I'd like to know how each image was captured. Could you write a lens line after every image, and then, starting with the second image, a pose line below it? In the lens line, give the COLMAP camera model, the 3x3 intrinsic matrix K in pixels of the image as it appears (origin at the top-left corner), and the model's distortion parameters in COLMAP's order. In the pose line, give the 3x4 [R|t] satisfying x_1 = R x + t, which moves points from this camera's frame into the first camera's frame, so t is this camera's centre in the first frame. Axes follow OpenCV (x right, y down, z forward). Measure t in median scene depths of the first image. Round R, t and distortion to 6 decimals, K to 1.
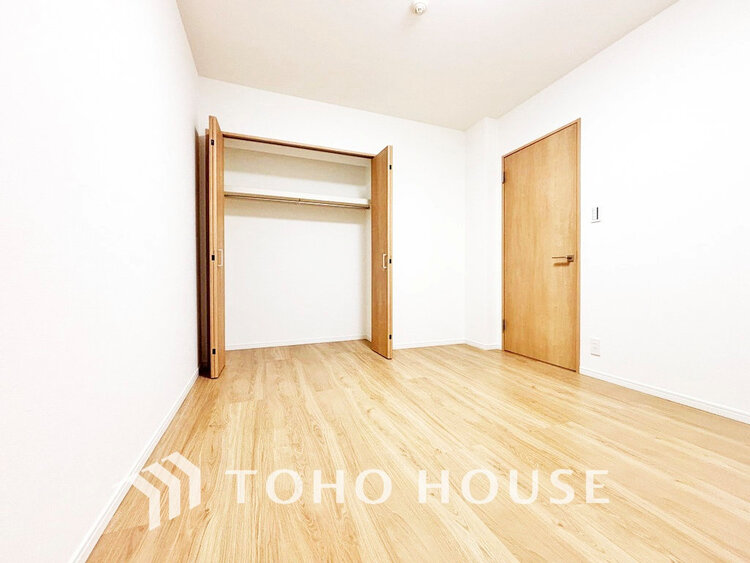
lens RADIAL K [[300.7, 0, 371.7], [0, 300.7, 283.1], [0, 0, 1]] dist [0.003039, -0.001100]
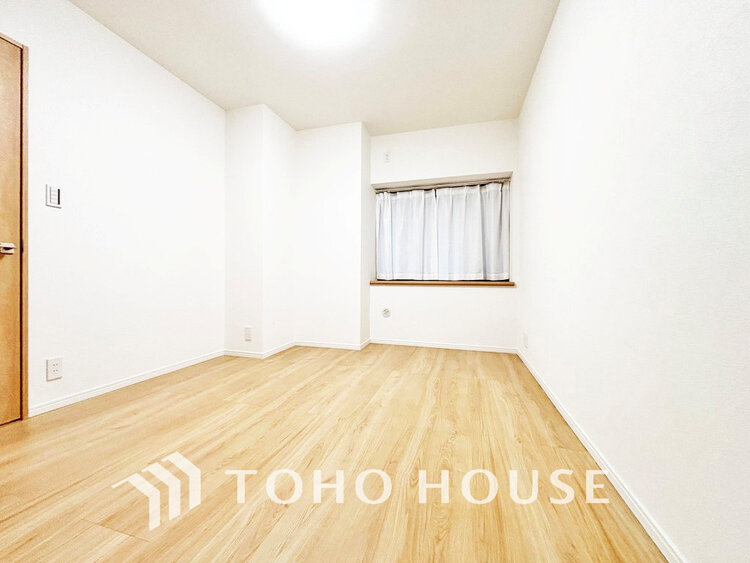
lens RADIAL K [[300.7, 0, 375.5], [0, 300.7, 278.1], [0, 0, 1]] dist [0.003039, -0.001100]
pose [[-0.802044, 0.001288, 0.597264, -0.507801], [0.010200, 0.999881, 0.011541, -0.027883], [-0.597178, 0.015348, -0.801962, 1.513938]]
